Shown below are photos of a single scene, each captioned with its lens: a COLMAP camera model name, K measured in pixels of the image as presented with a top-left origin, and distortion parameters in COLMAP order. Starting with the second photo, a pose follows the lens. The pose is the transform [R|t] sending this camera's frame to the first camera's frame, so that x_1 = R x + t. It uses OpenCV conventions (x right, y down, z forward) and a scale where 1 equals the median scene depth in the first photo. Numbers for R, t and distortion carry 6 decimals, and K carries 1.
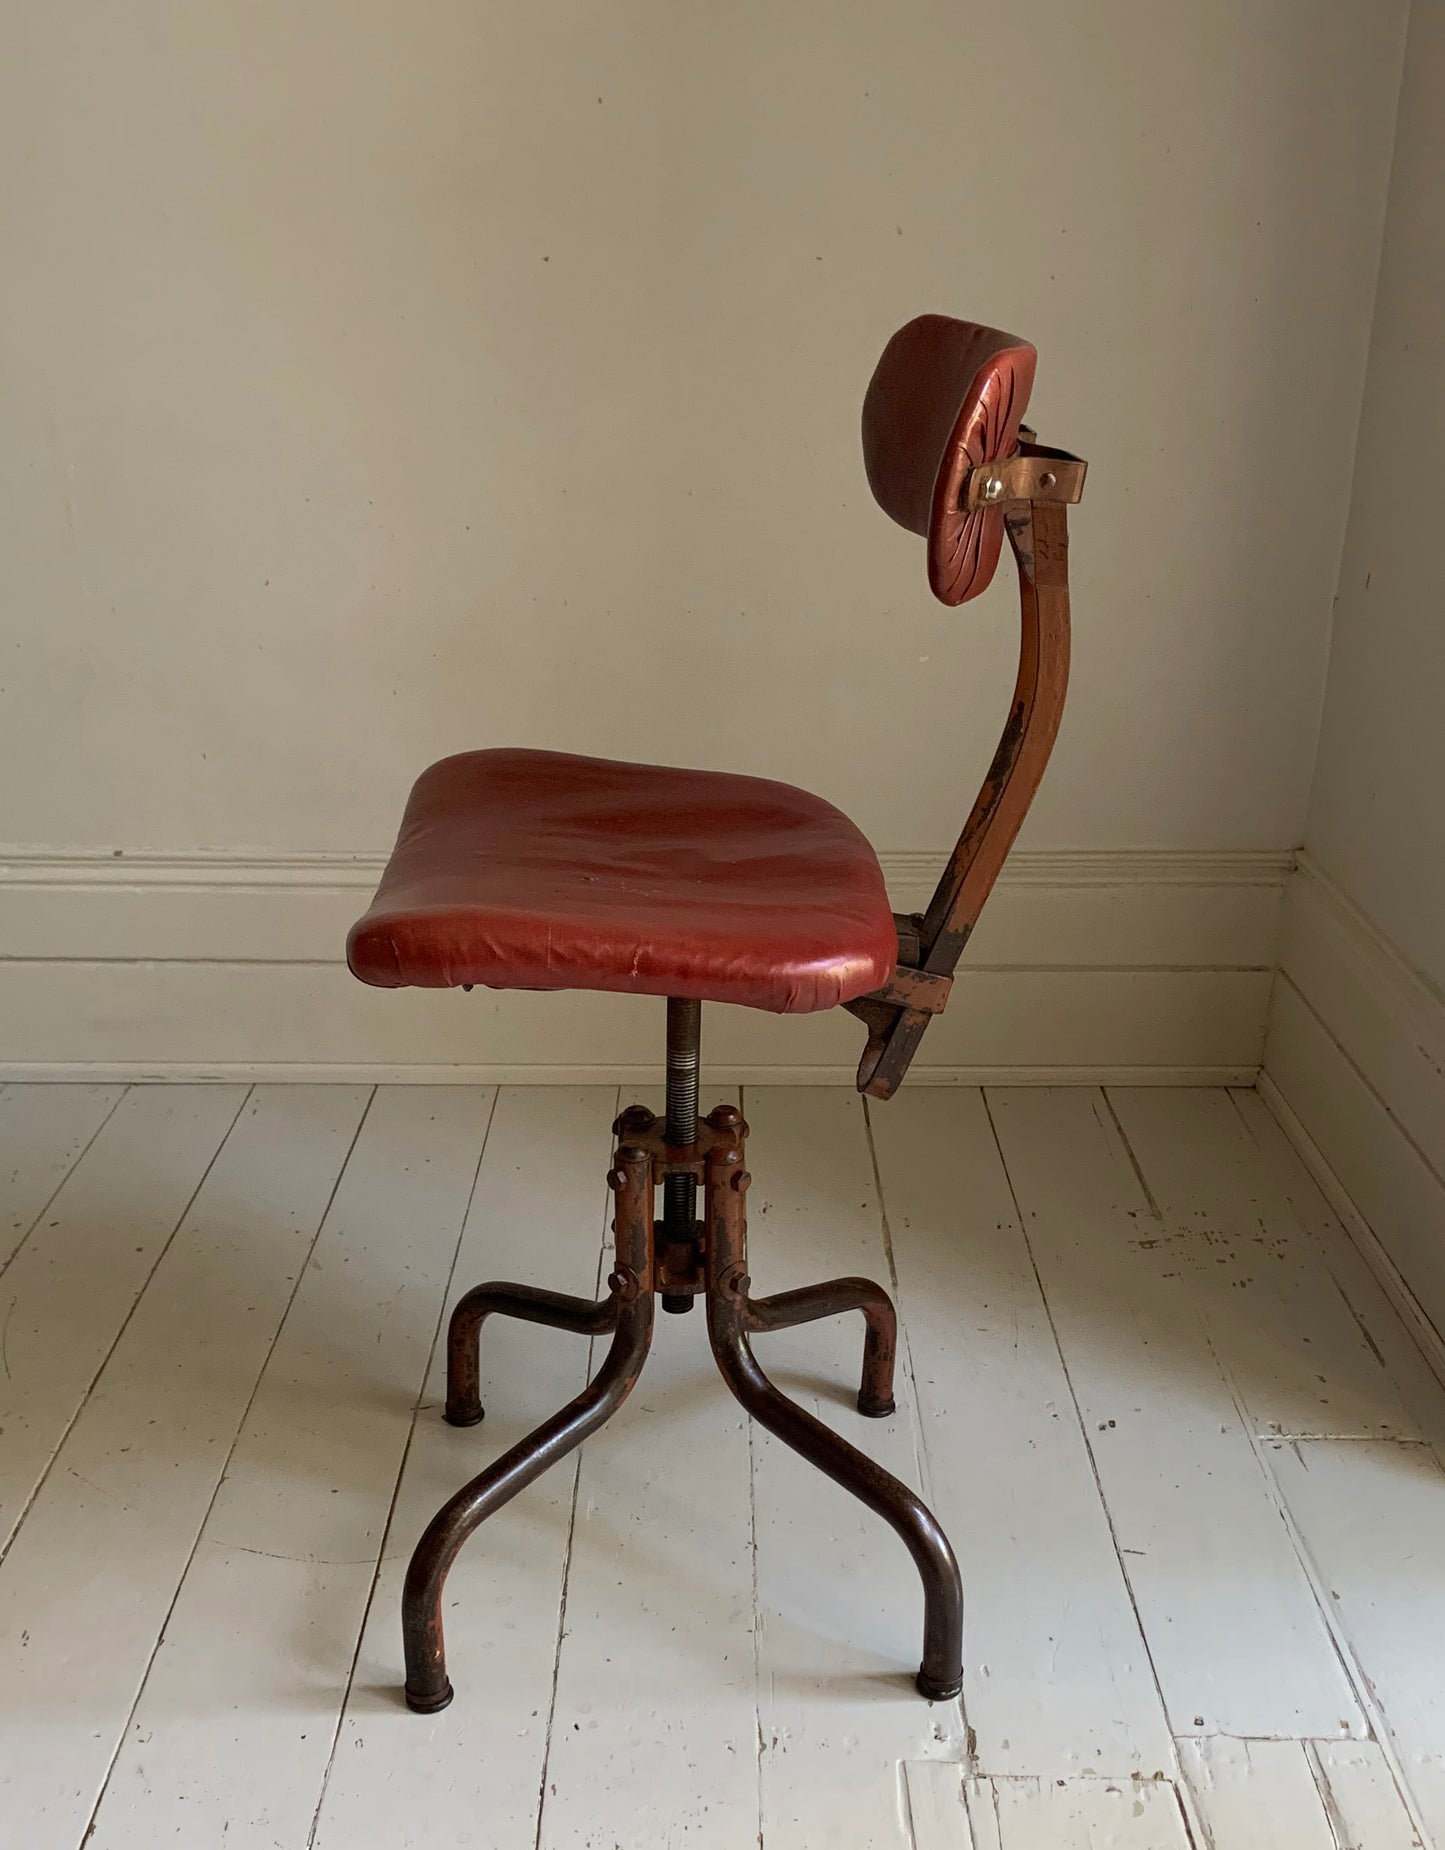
lens RADIAL K [[2107.6, 0, 751.2], [0, 2107.6, 1033.4], [0, 0, 1]] dist [0.210352, -0.605914]
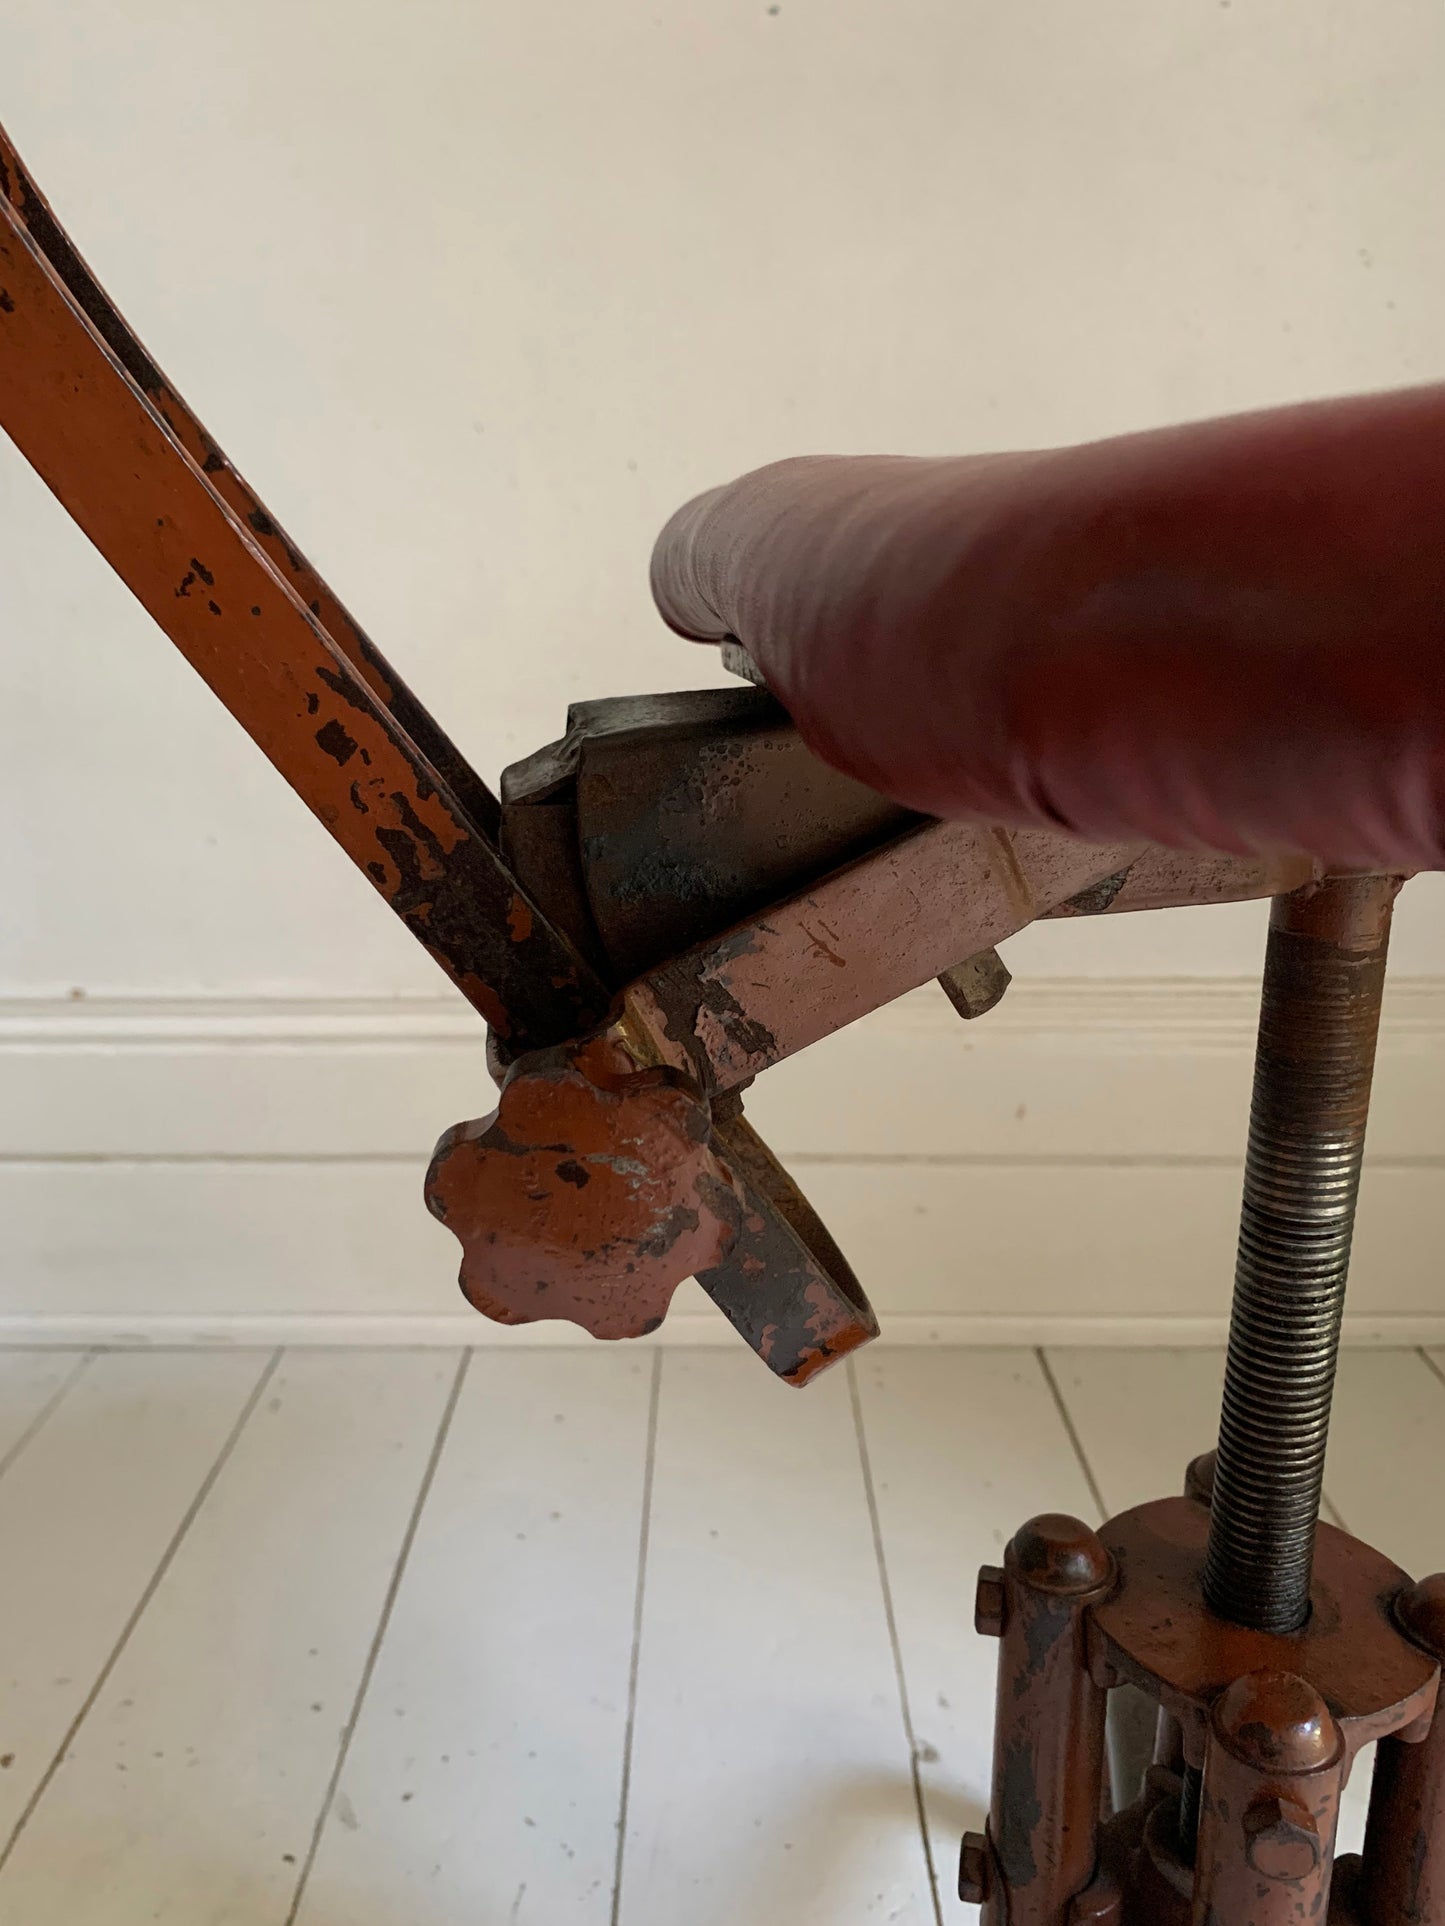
lens RADIAL K [[1550.4, 0, 720.8], [0, 1550.4, 931.5], [0, 0, 1]] dist [0.035367, -0.071708]
pose [[0.999900, -0.009132, -0.010752, -0.142696], [0.007529, 0.990032, -0.140643, -0.051929], [0.011929, 0.140549, 0.990002, 0.784367]]
